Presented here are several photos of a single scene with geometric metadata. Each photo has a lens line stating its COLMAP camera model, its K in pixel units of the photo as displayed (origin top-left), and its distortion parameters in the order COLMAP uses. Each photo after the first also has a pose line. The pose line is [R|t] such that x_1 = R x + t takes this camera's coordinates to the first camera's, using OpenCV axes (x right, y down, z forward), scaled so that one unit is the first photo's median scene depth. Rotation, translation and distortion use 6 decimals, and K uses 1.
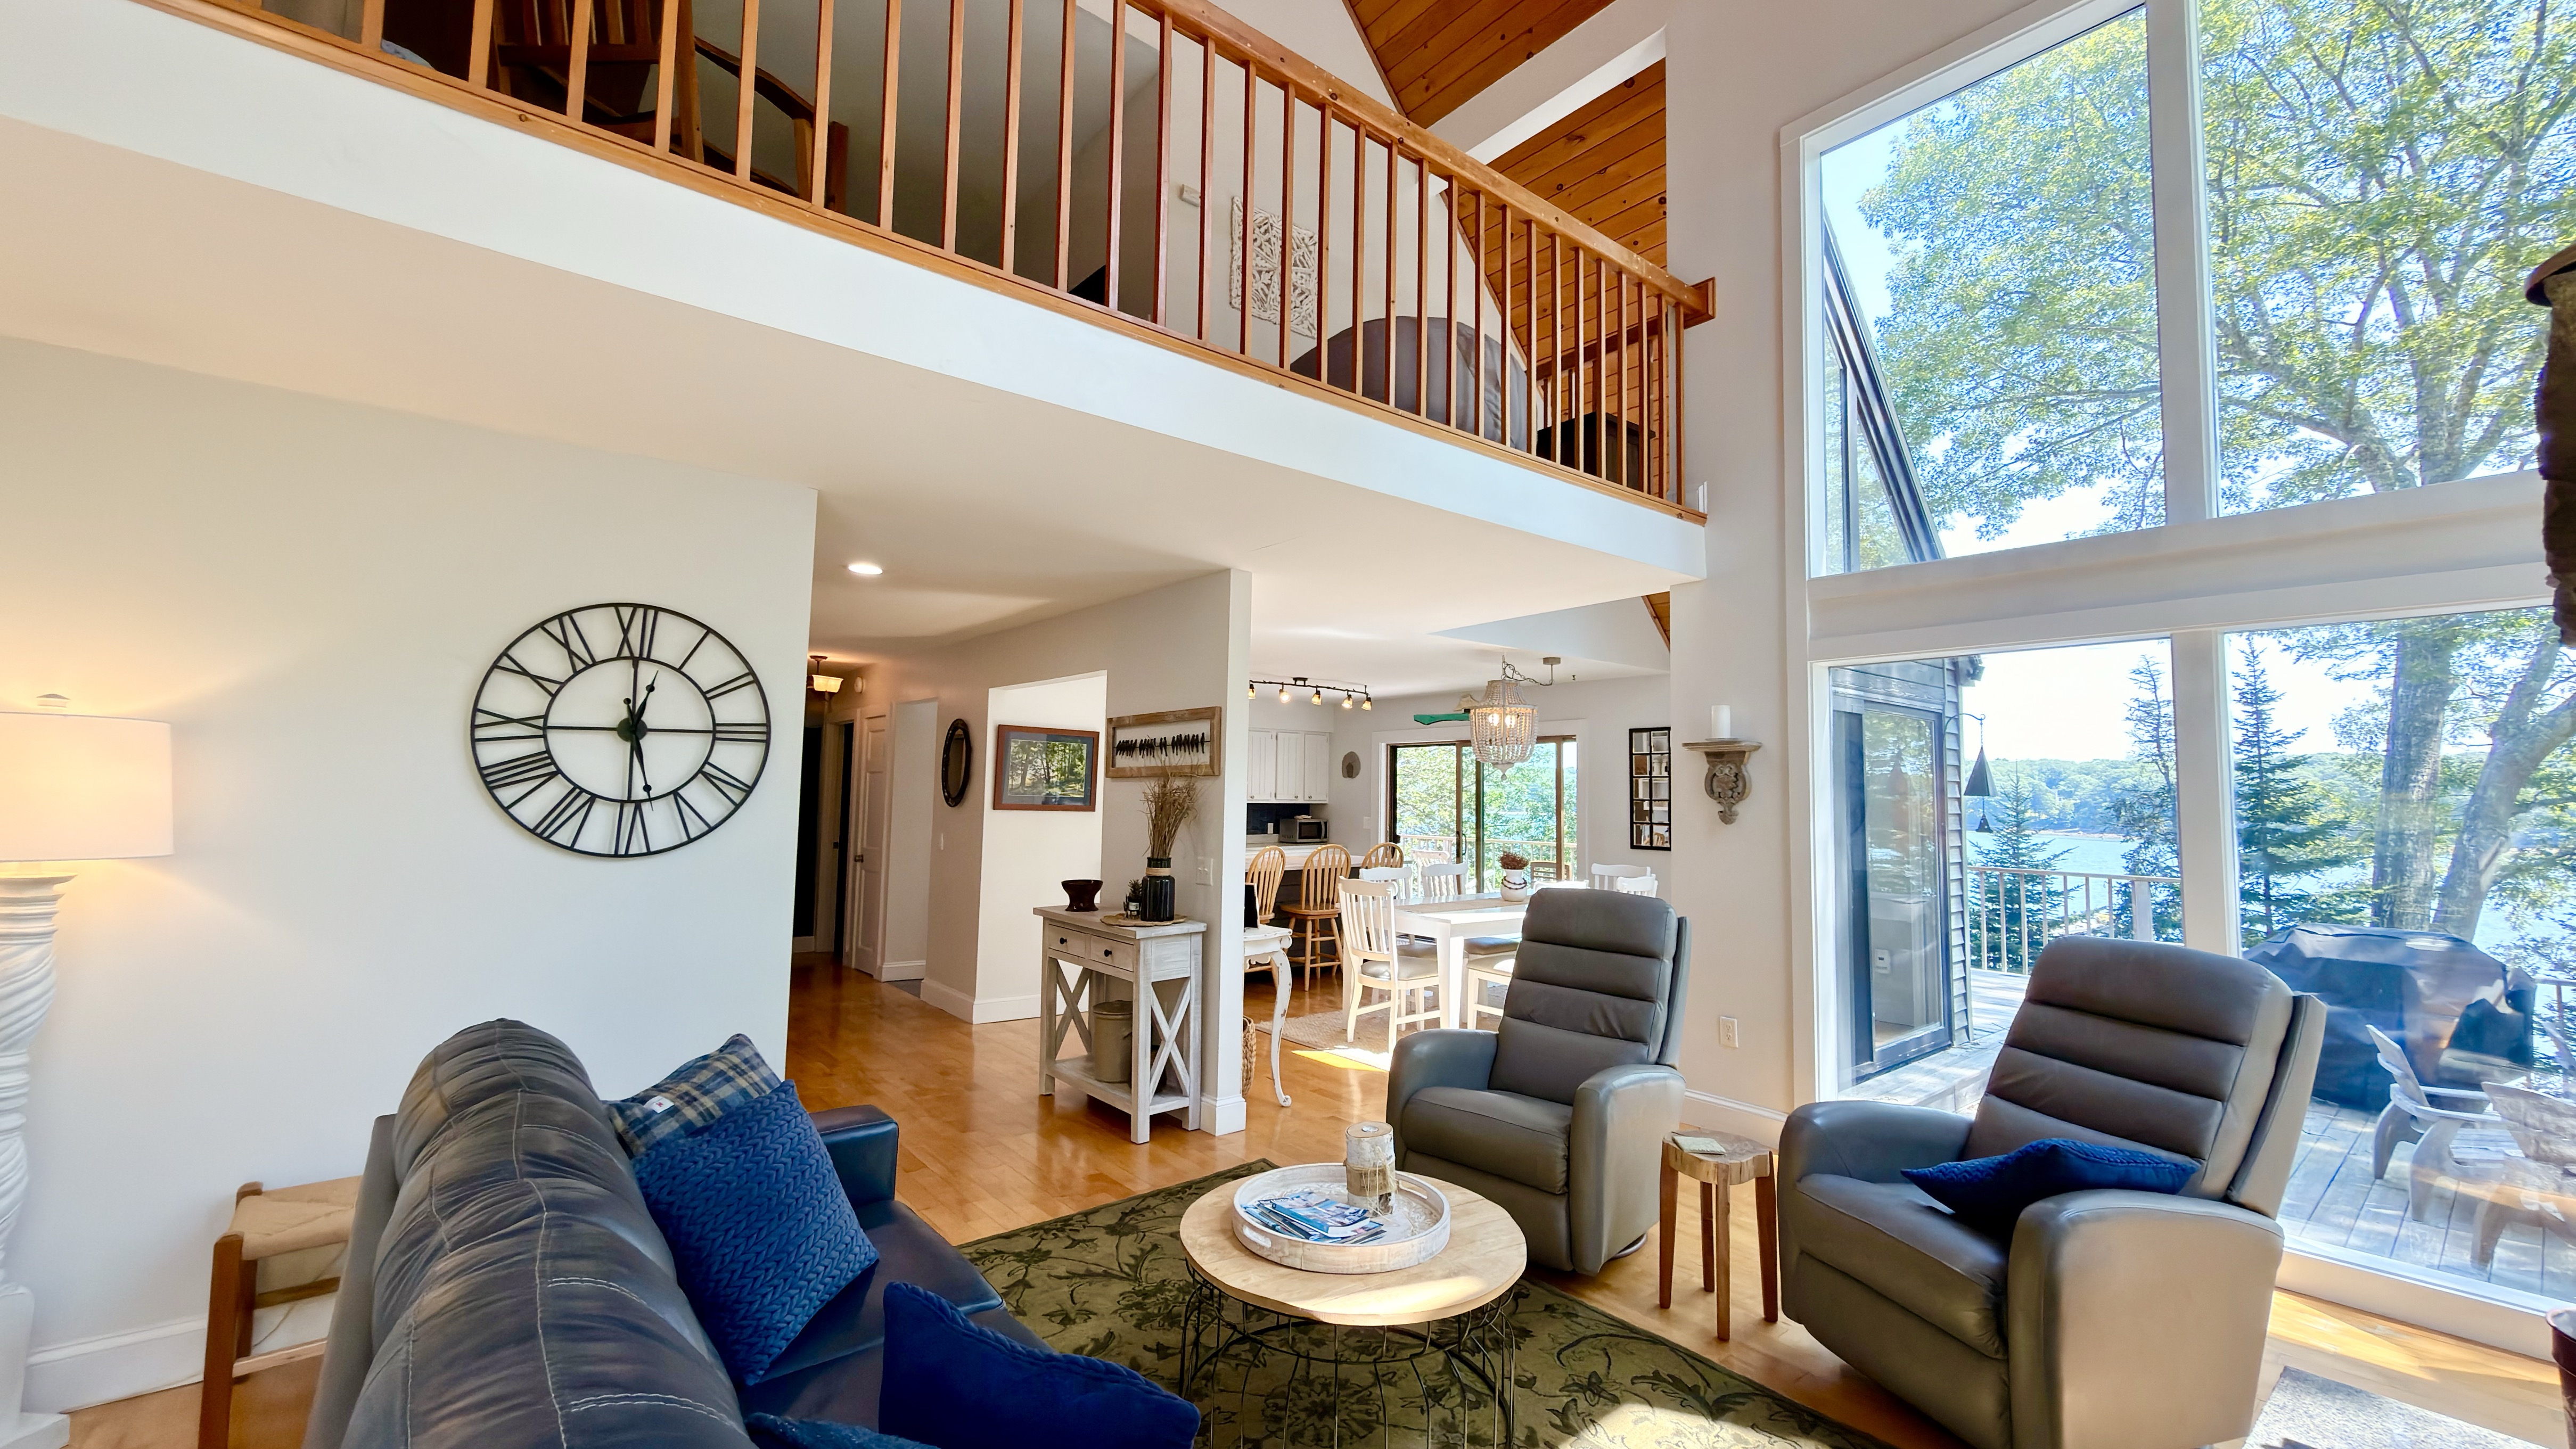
lens RADIAL K [[1034.0, 0, 1288.2], [0, 1034.0, 724.7], [0, 0, 1]] dist [-0.003226, 0.000868]
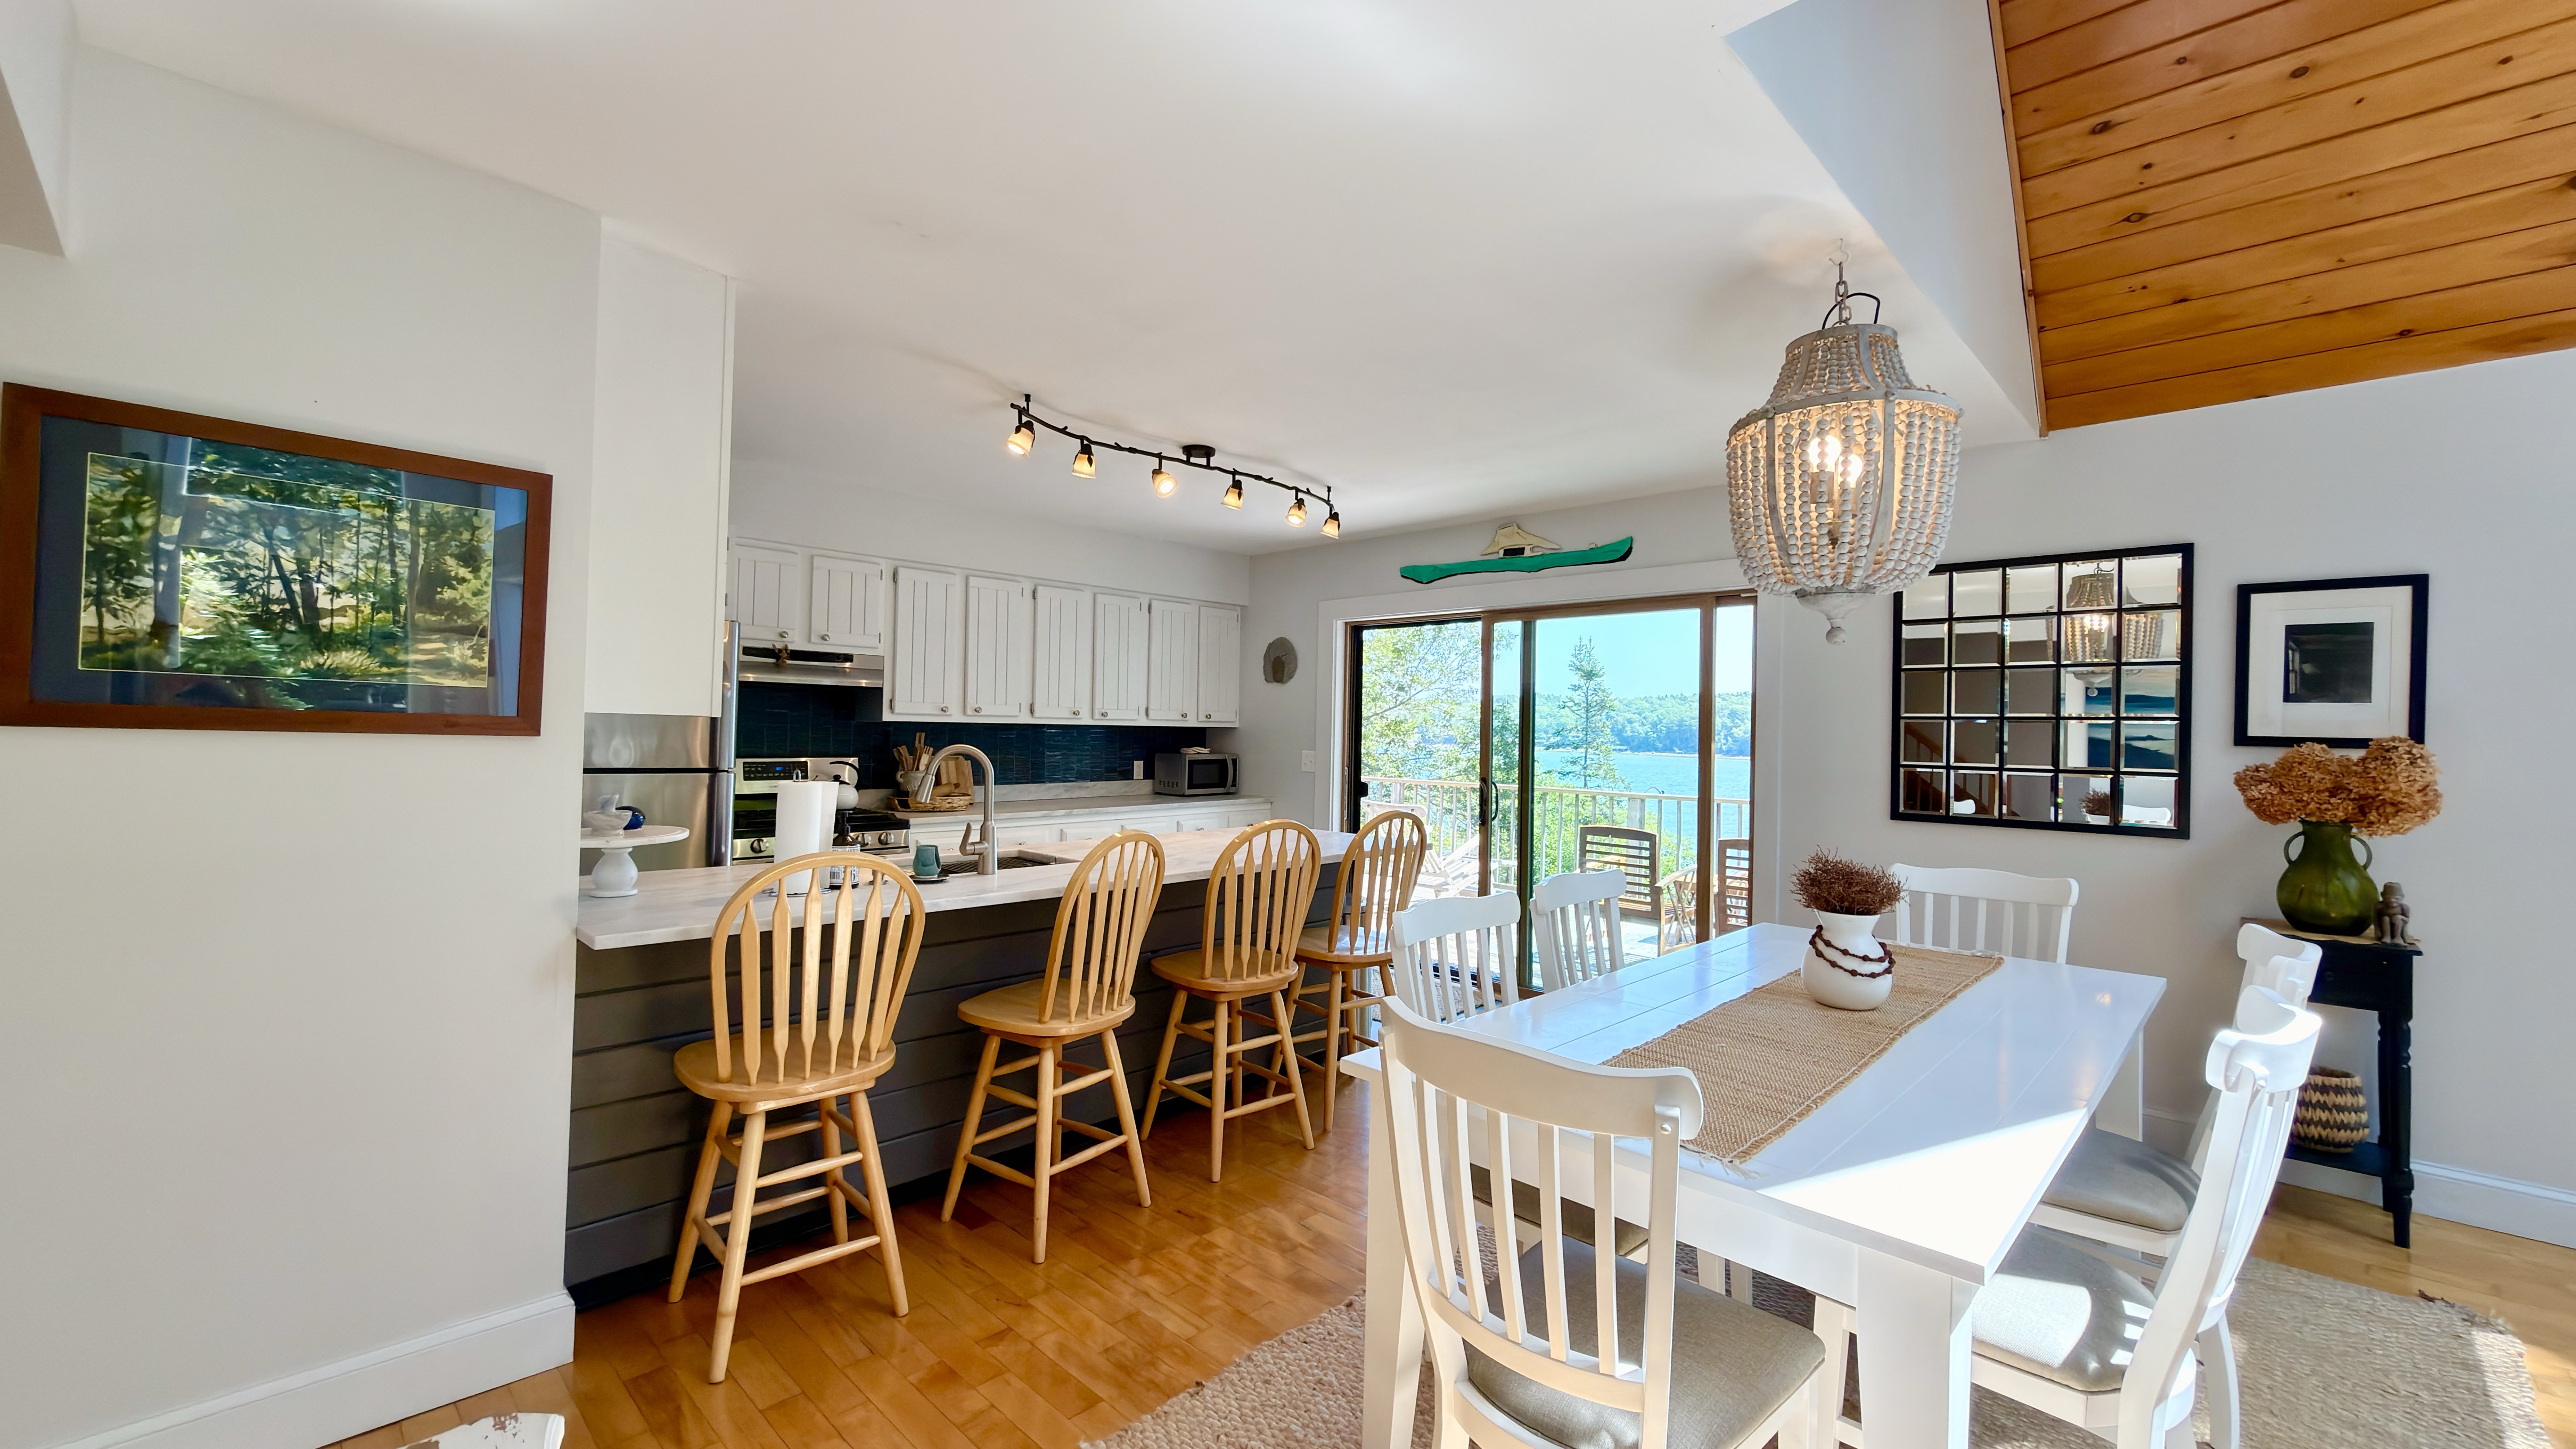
lens RADIAL K [[1034.0, 0, 1291.2], [0, 1034.0, 715.8], [0, 0, 1]] dist [-0.003226, 0.000868]
pose [[0.992928, 0.006519, 0.118535, -0.001530], [-0.013355, 0.998286, 0.056974, 0.051172], [-0.117961, -0.058154, 0.991314, 0.593472]]
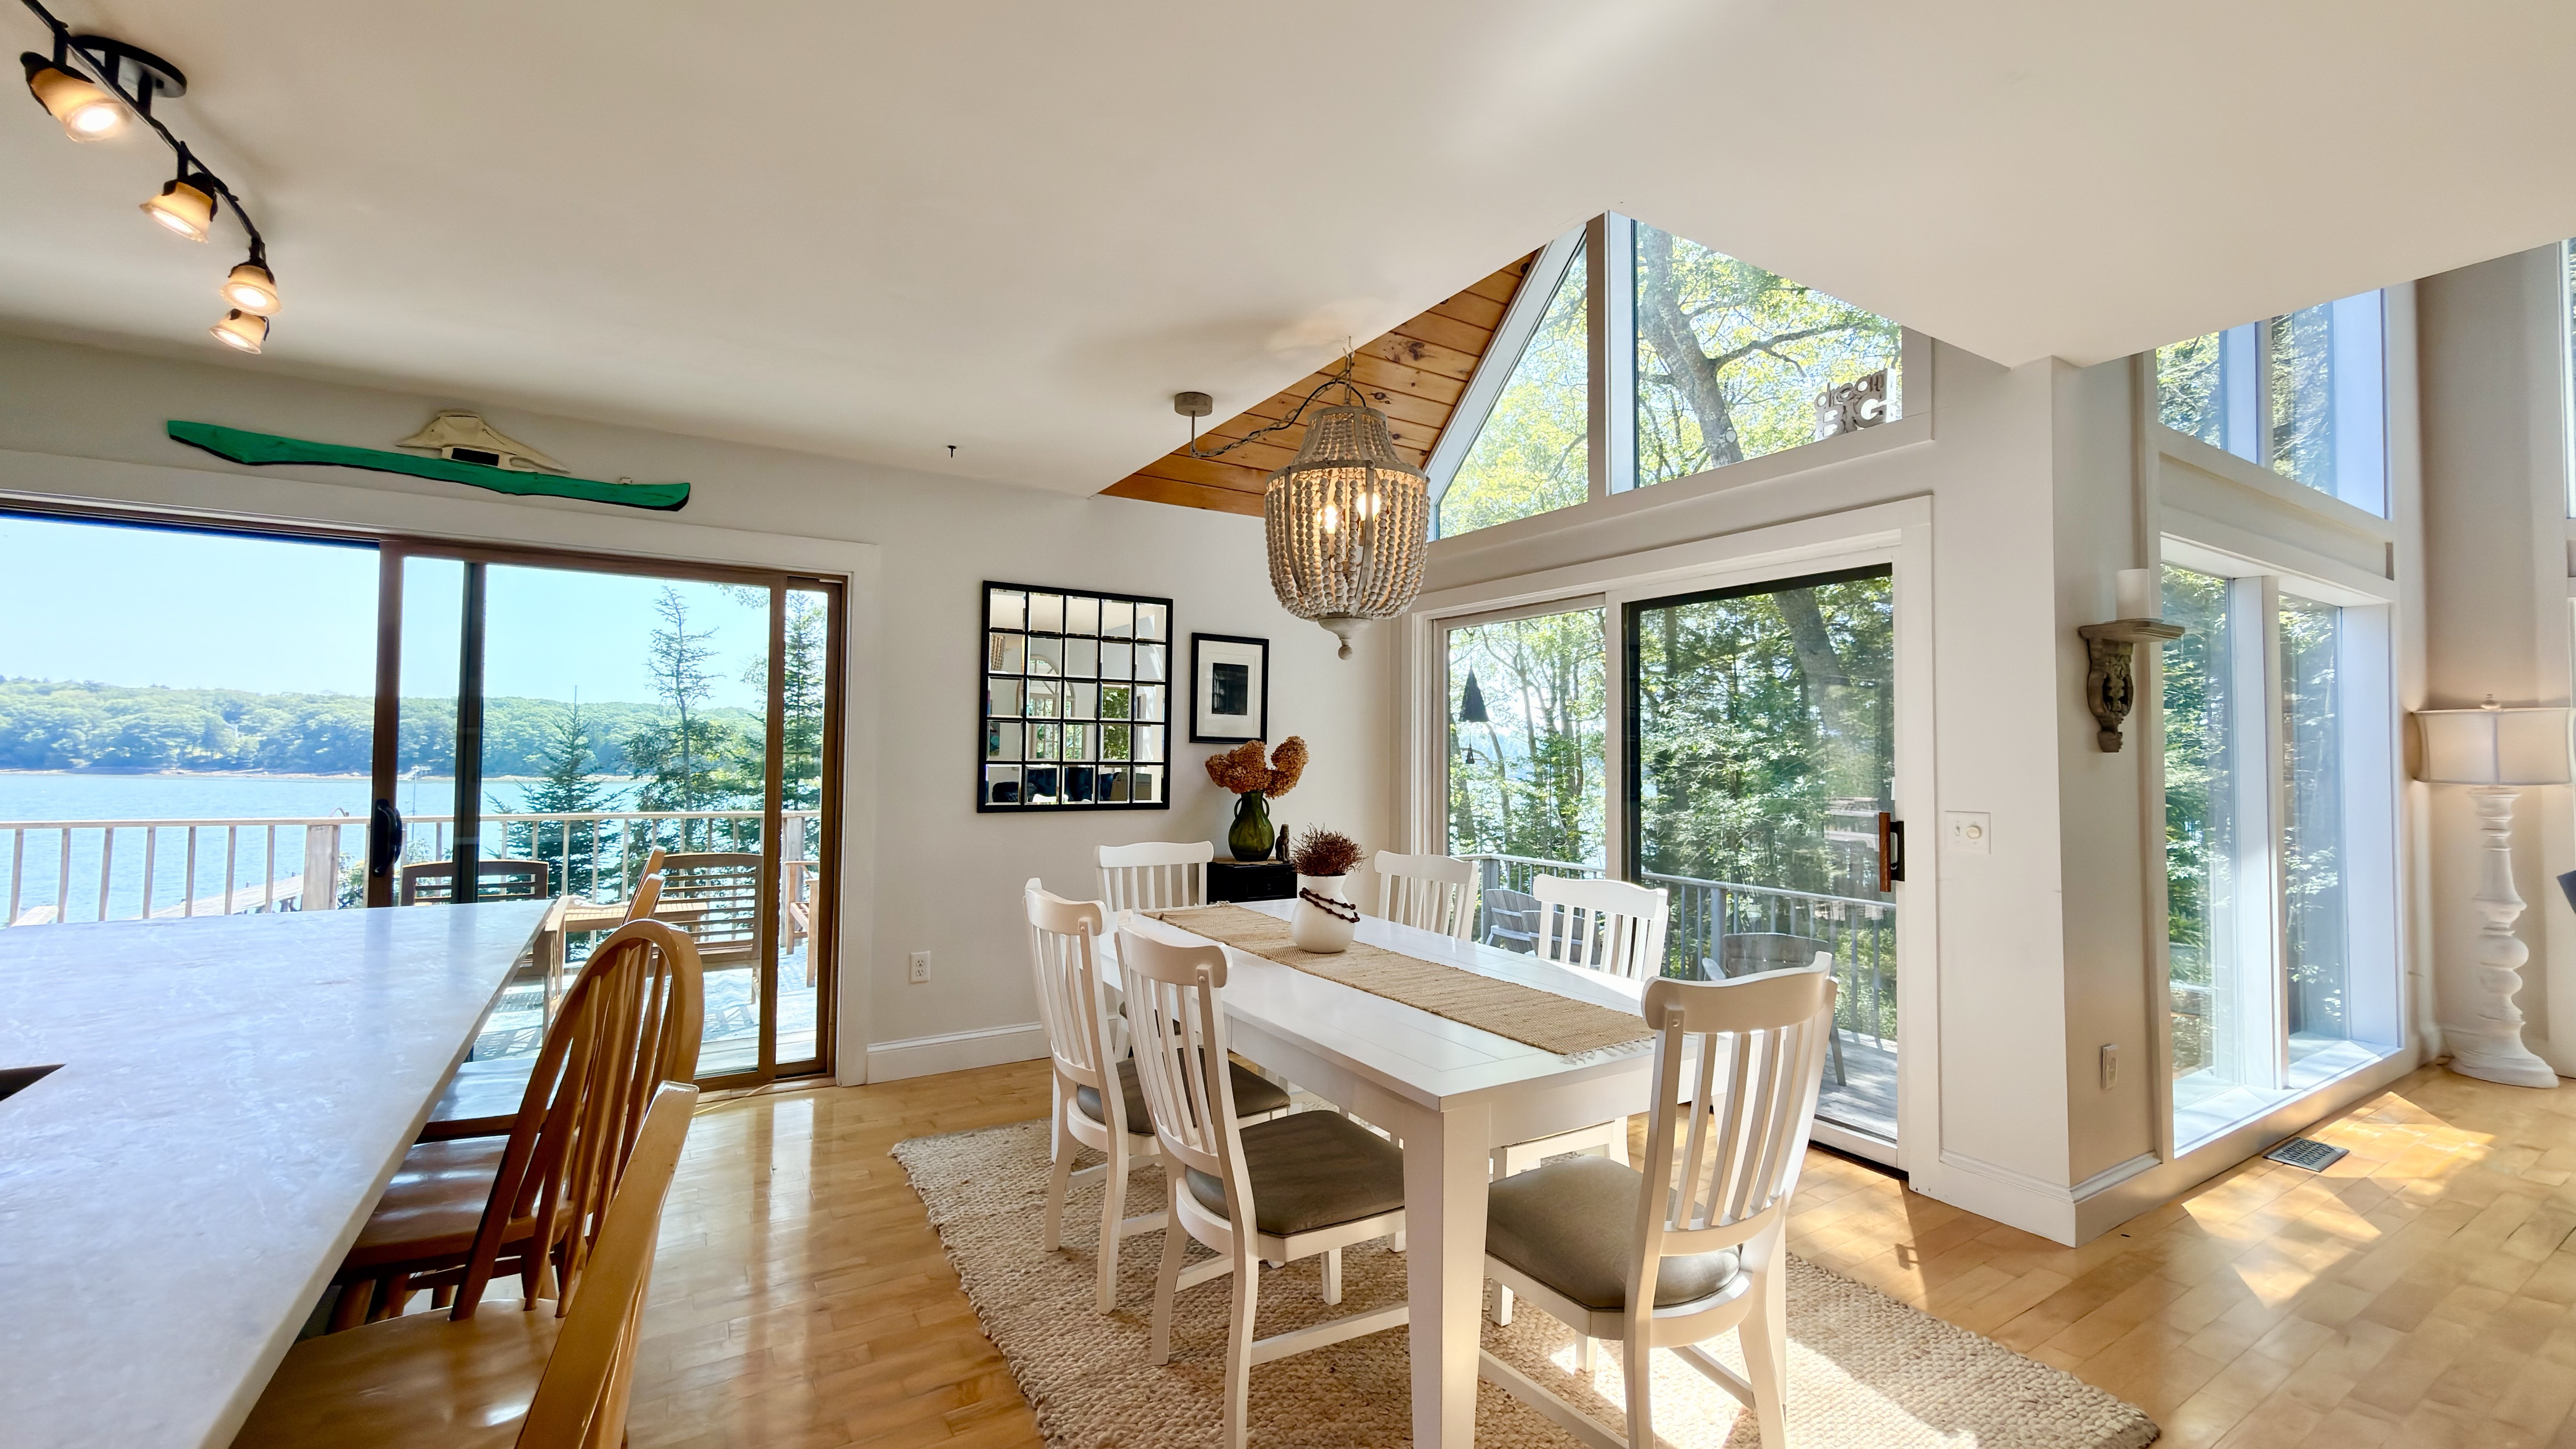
lens RADIAL K [[1034.0, 0, 1289.5], [0, 1034.0, 725.8], [0, 0, 1]] dist [-0.003226, 0.000868]
pose [[0.124909, 0.018016, 0.992005, -0.171485], [-0.078765, 0.996860, -0.008186, 0.072624], [-0.989037, -0.077113, 0.125936, 0.828790]]
